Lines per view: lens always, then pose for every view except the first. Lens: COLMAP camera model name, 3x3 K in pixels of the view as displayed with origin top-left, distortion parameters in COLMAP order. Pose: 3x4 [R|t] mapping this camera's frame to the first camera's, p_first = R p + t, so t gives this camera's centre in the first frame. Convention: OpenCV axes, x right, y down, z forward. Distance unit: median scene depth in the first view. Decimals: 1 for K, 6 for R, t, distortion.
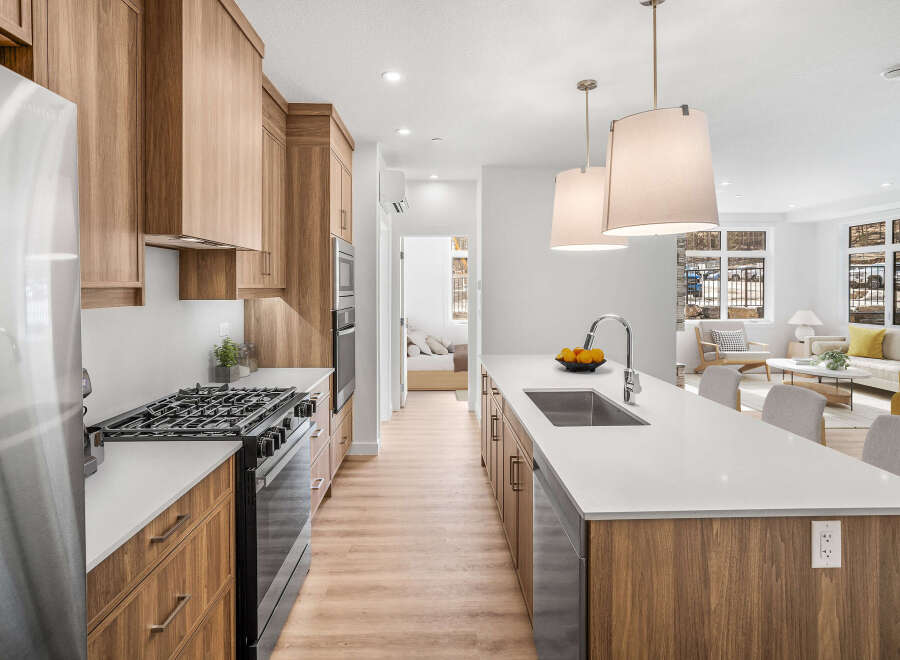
lens RADIAL K [[504.1, 0, 452.0], [0, 504.1, 288.0], [0, 0, 1]] dist [-0.003736, 0.016614]
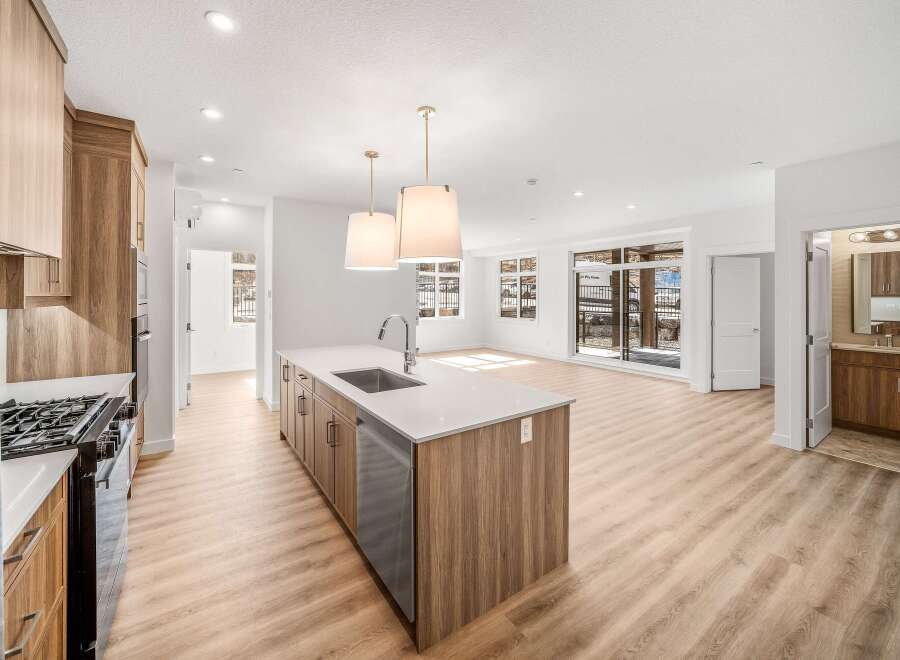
lens RADIAL K [[386.3, 0, 452.0], [0, 386.3, 291.0], [0, 0, 1]] dist [-0.002083, 0.007191]
pose [[0.841912, 0.009319, 0.539534, -0.119621], [-0.002478, 0.999907, -0.013404, -0.001745], [-0.539609, 0.009948, 0.841857, -0.036403]]
